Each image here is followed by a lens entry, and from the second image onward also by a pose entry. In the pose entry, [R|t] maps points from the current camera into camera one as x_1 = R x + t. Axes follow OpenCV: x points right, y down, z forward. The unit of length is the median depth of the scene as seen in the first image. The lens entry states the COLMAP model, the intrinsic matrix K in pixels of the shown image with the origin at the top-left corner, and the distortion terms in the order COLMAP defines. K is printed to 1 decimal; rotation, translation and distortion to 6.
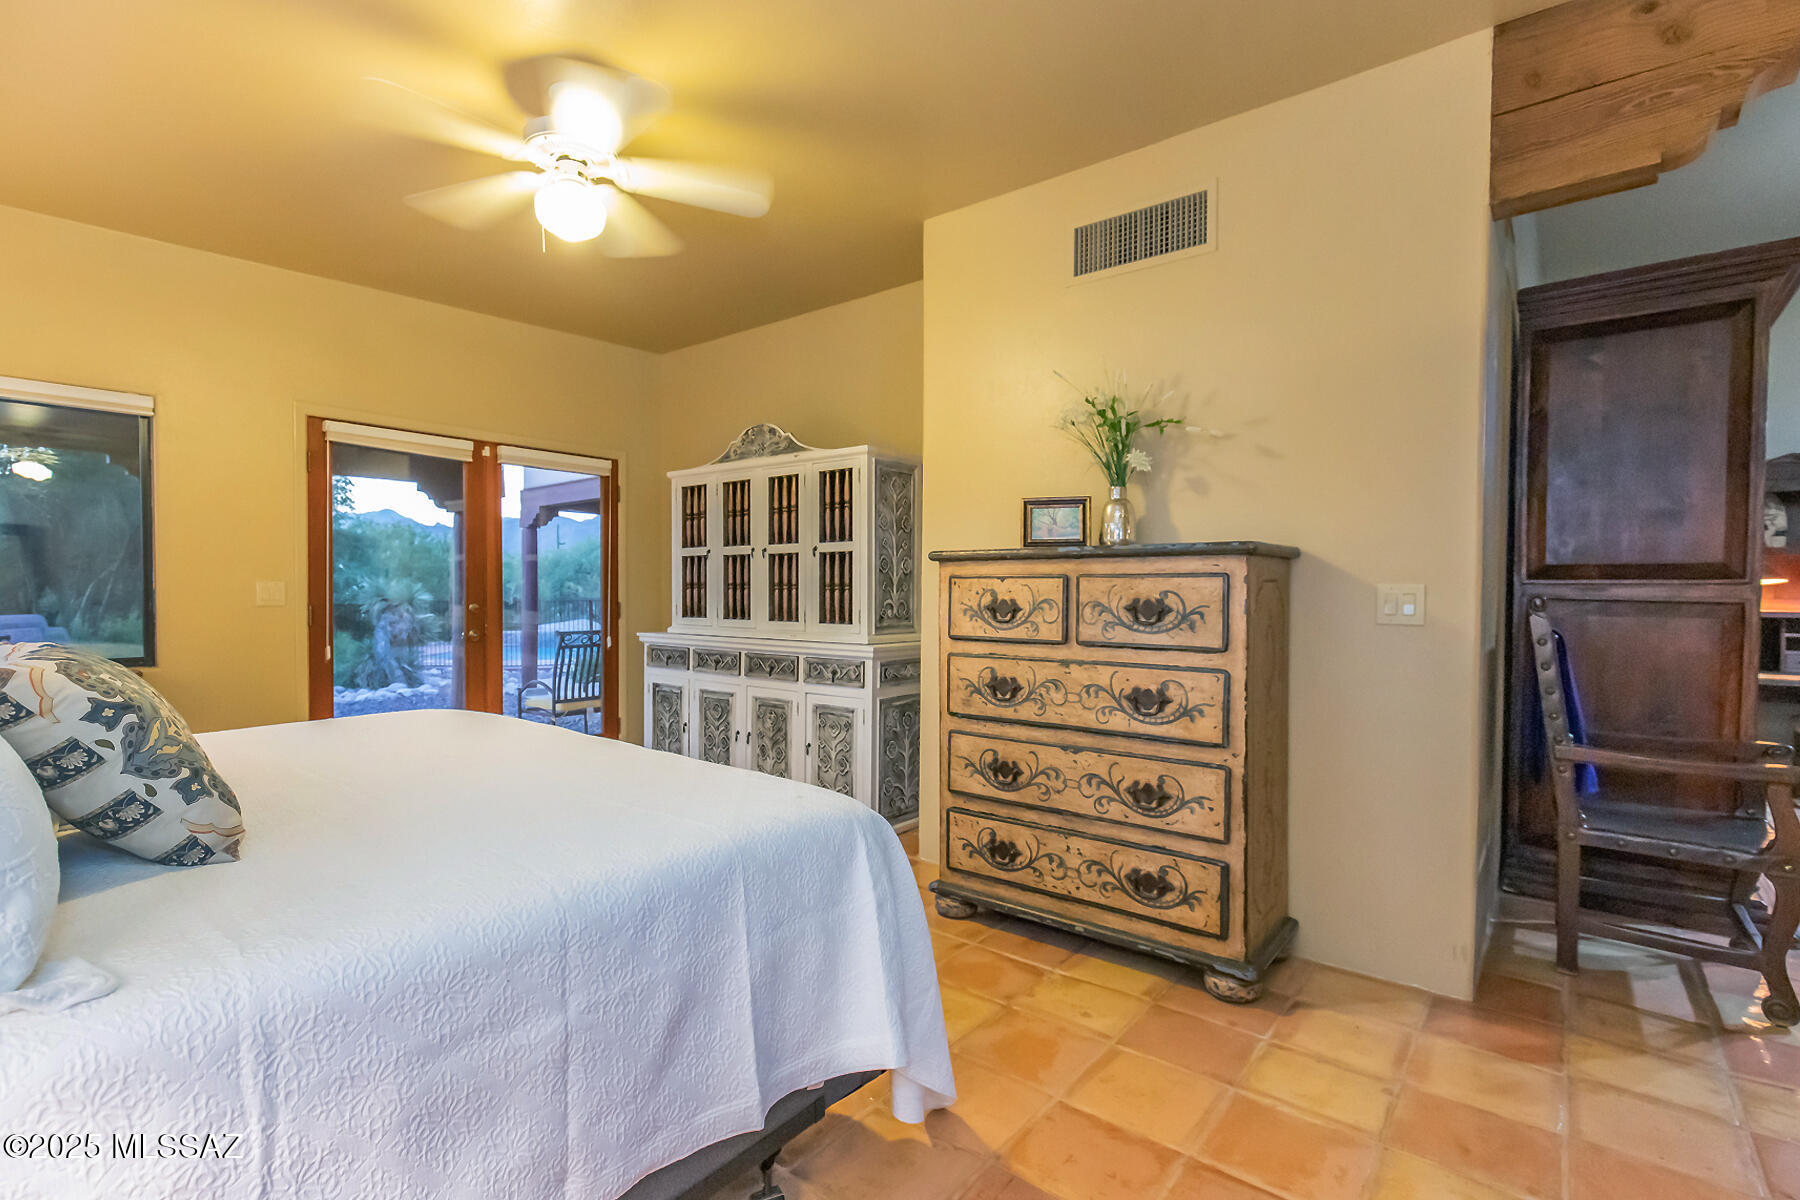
lens RADIAL K [[851.0, 0, 886.8], [0, 851.0, 618.0], [0, 0, 1]] dist [0.008253, -0.001848]
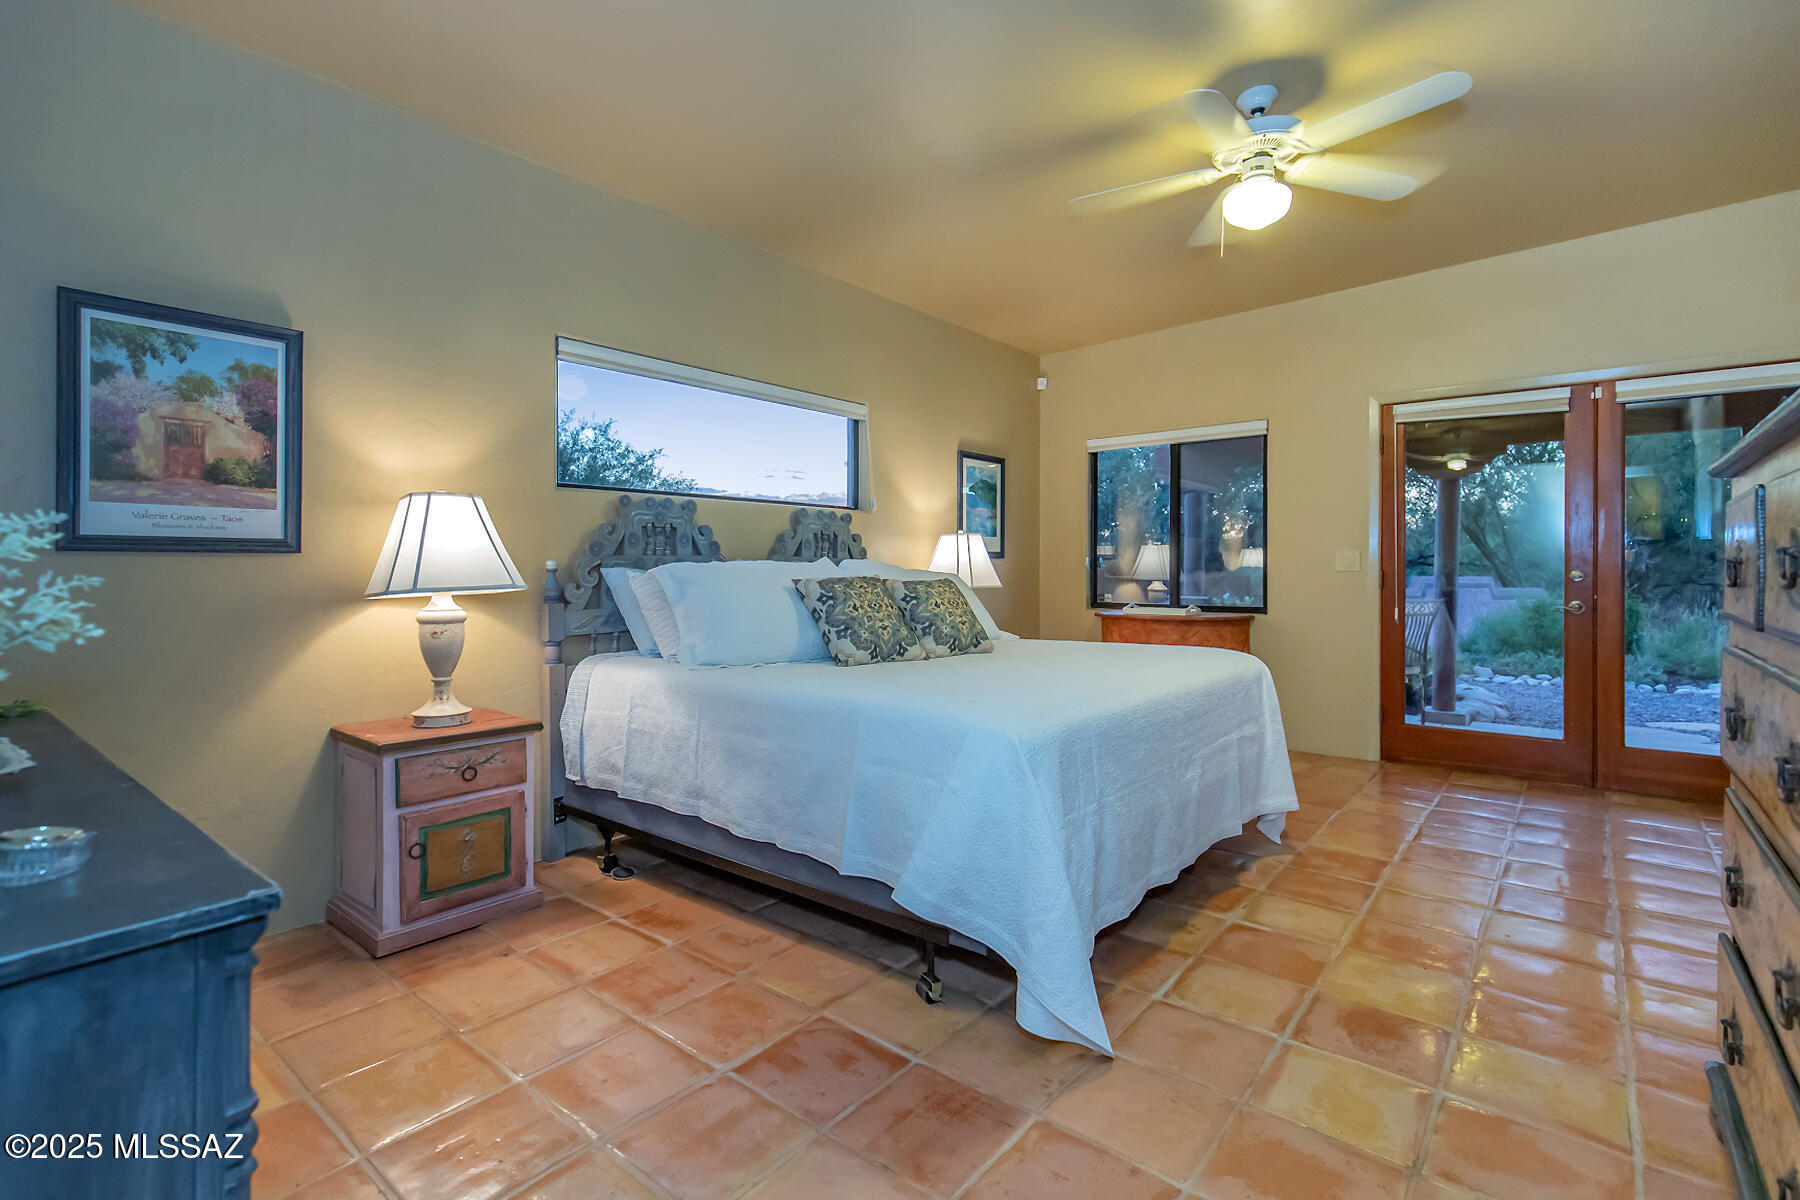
lens RADIAL K [[851.0, 0, 866.2], [0, 851.0, 570.1], [0, 0, 1]] dist [0.008253, -0.001848]
pose [[-0.015268, -0.004937, -0.999871, 0.506084], [-0.031955, 0.999479, -0.004447, 0.010677], [0.999373, 0.031883, -0.015418, 0.368396]]
